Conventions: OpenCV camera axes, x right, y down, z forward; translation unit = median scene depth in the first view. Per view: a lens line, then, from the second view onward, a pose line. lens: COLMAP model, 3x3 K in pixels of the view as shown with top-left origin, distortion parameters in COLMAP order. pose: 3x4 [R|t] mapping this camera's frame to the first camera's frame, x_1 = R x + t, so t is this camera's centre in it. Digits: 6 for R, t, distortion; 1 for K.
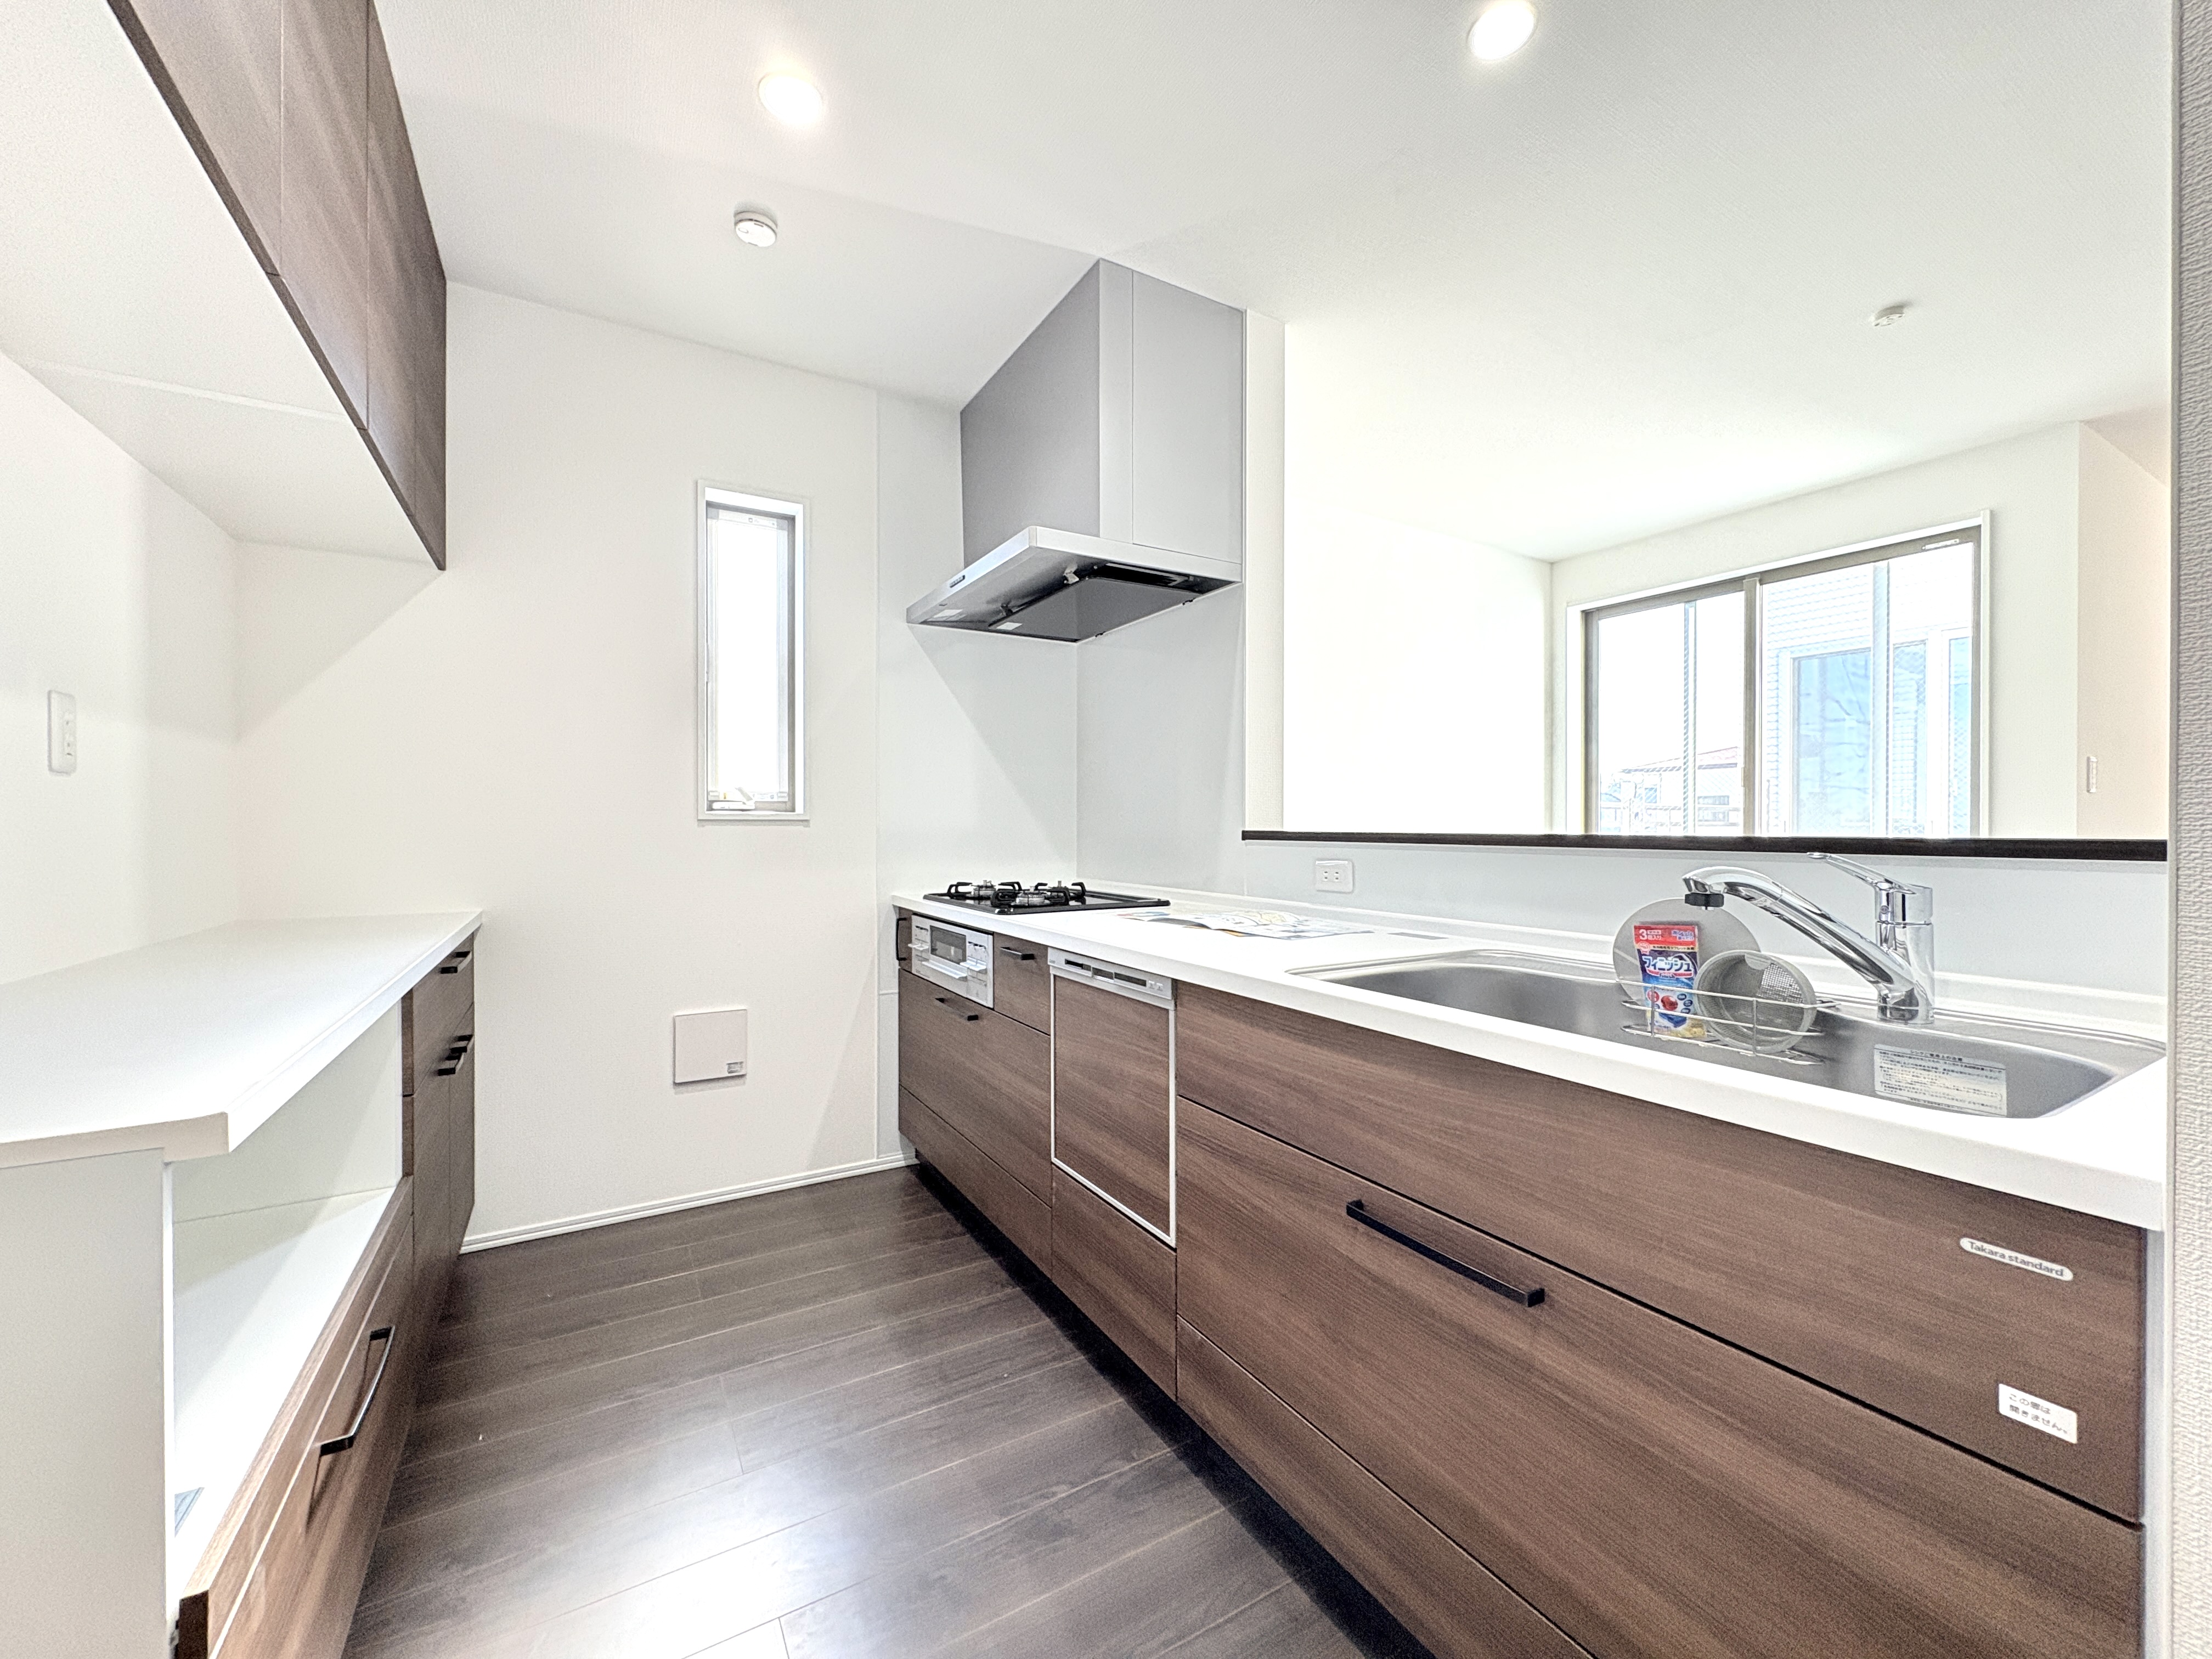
lens RADIAL K [[879.3, 0, 1103.0], [0, 879.3, 831.2], [0, 0, 1]] dist [-0.002347, -0.000013]
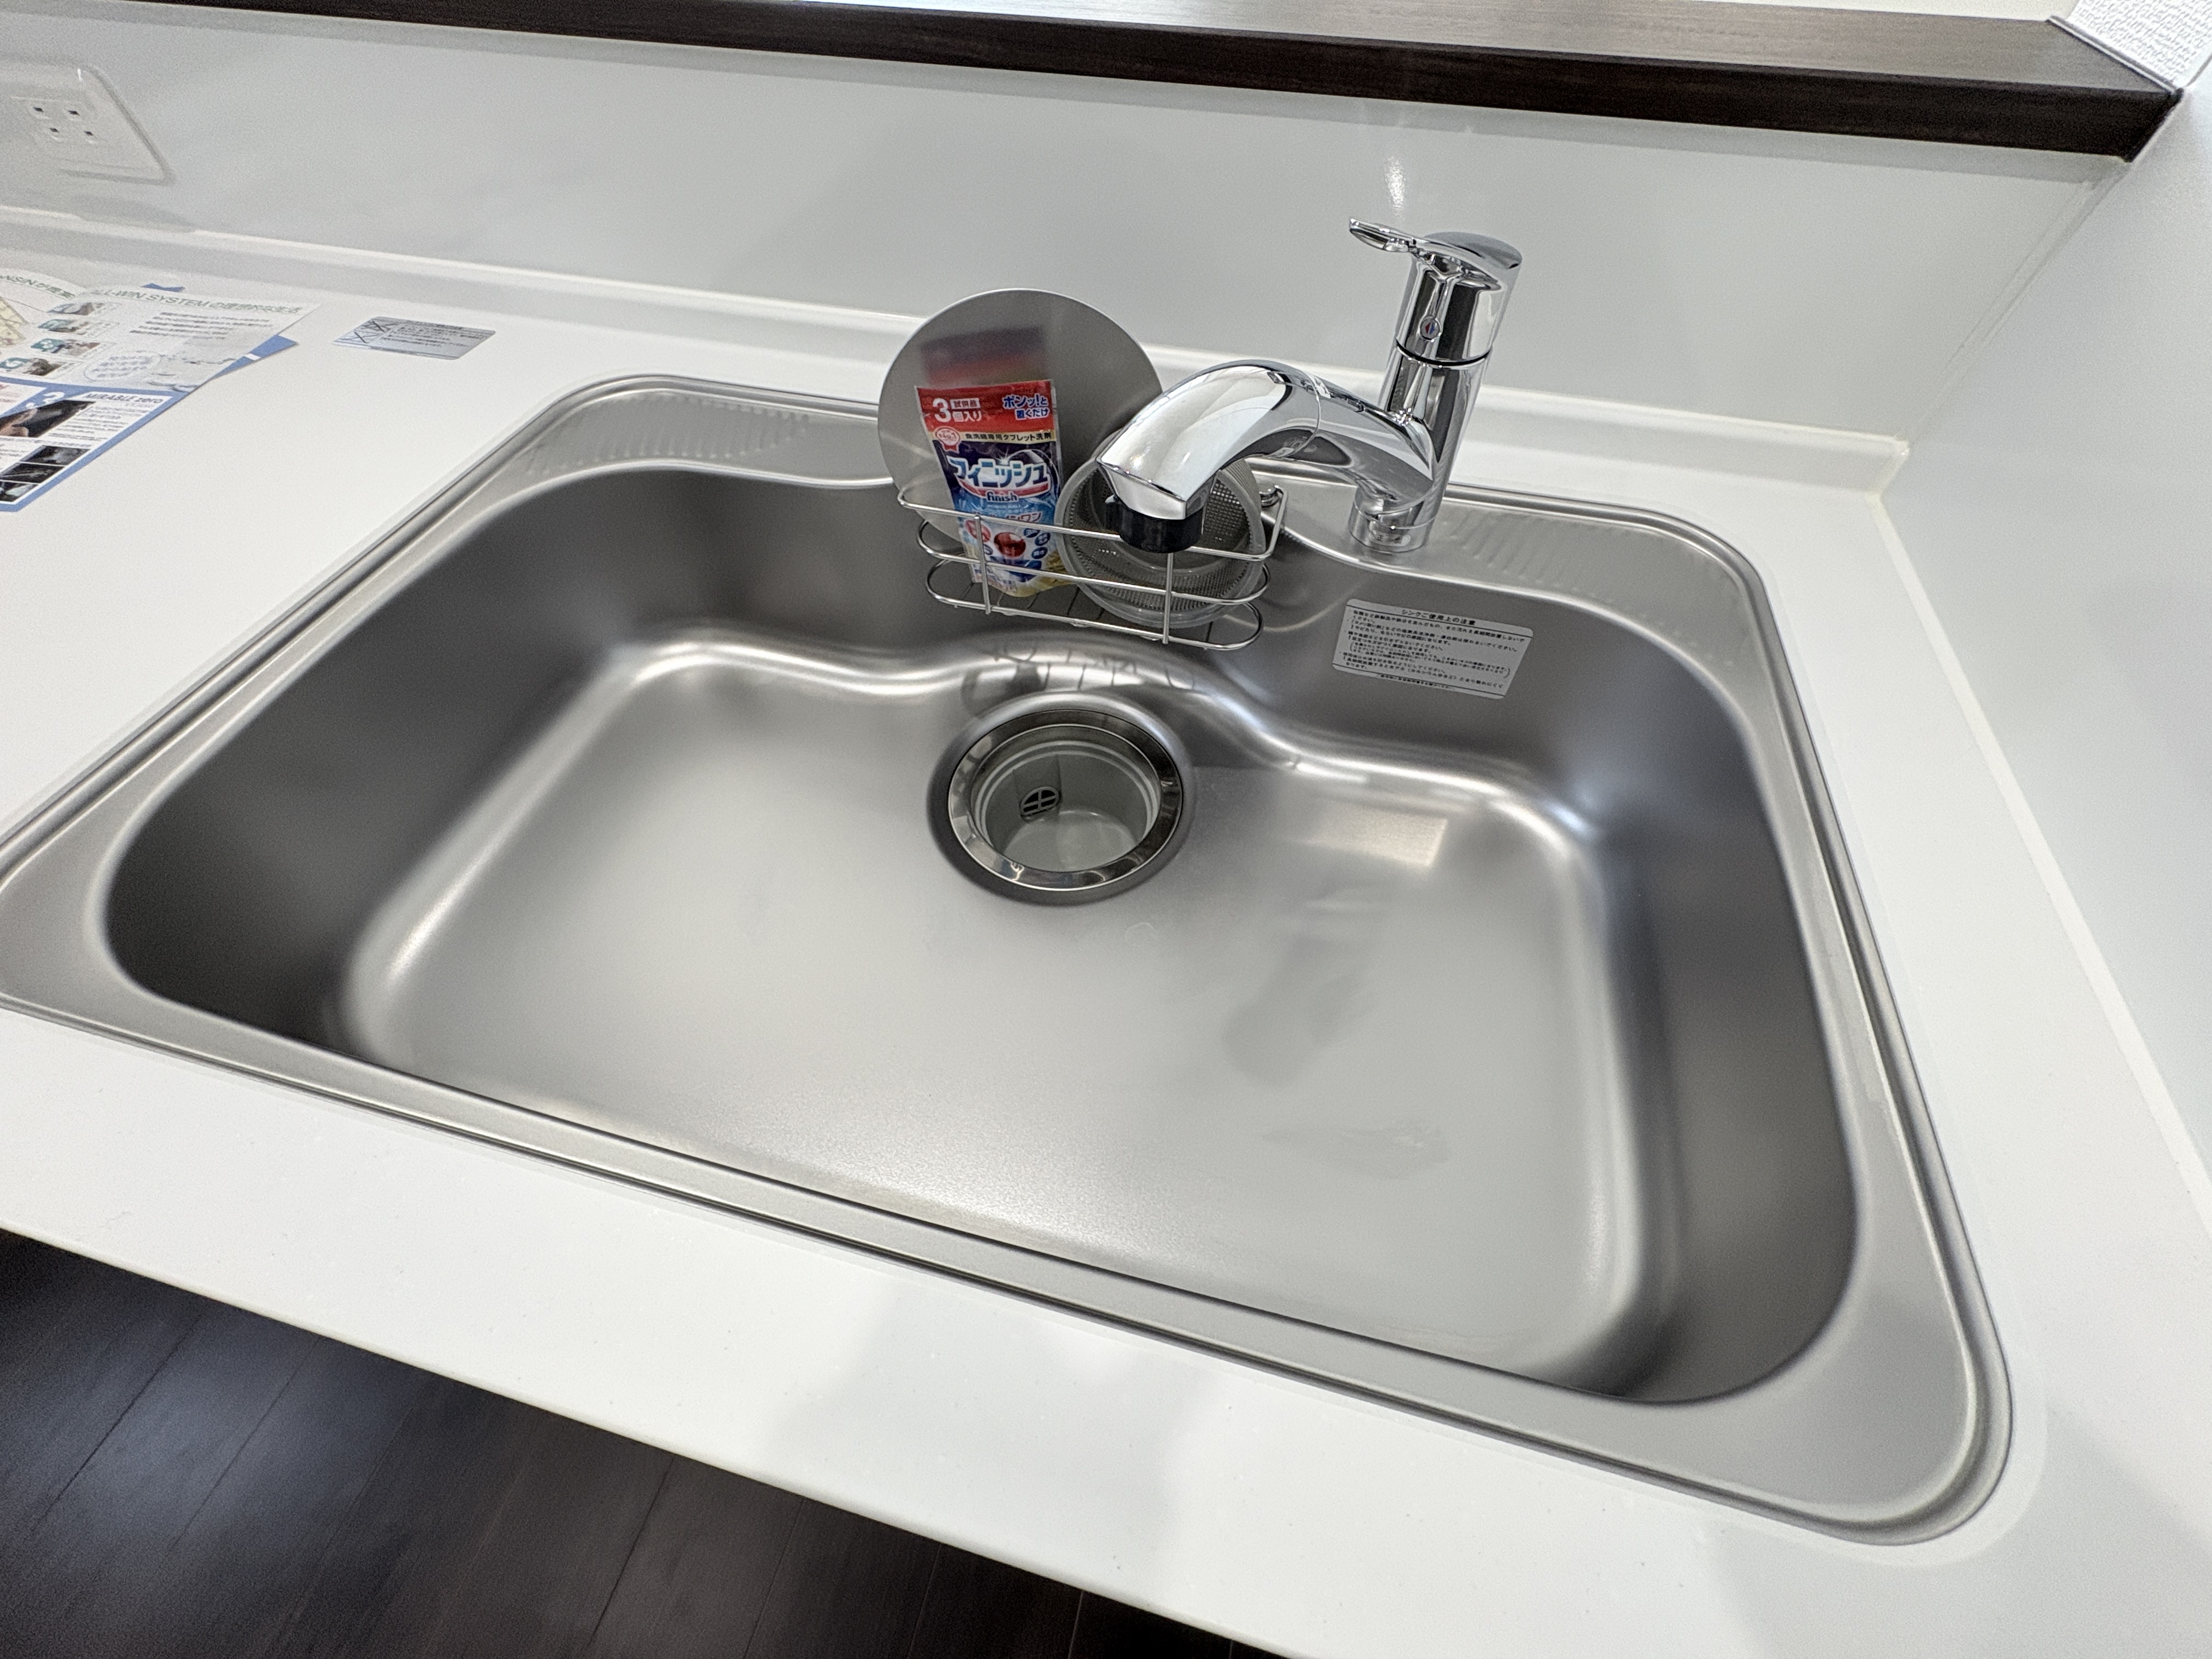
lens RADIAL K [[879.3, 0, 1107.5], [0, 879.3, 830.5], [0, 0, 1]] dist [-0.002347, -0.000013]
pose [[0.700153, -0.564955, 0.436591, 0.390607], [-0.001509, 0.610305, 0.792165, -0.084987], [-0.713991, -0.555296, 0.426455, 0.679150]]
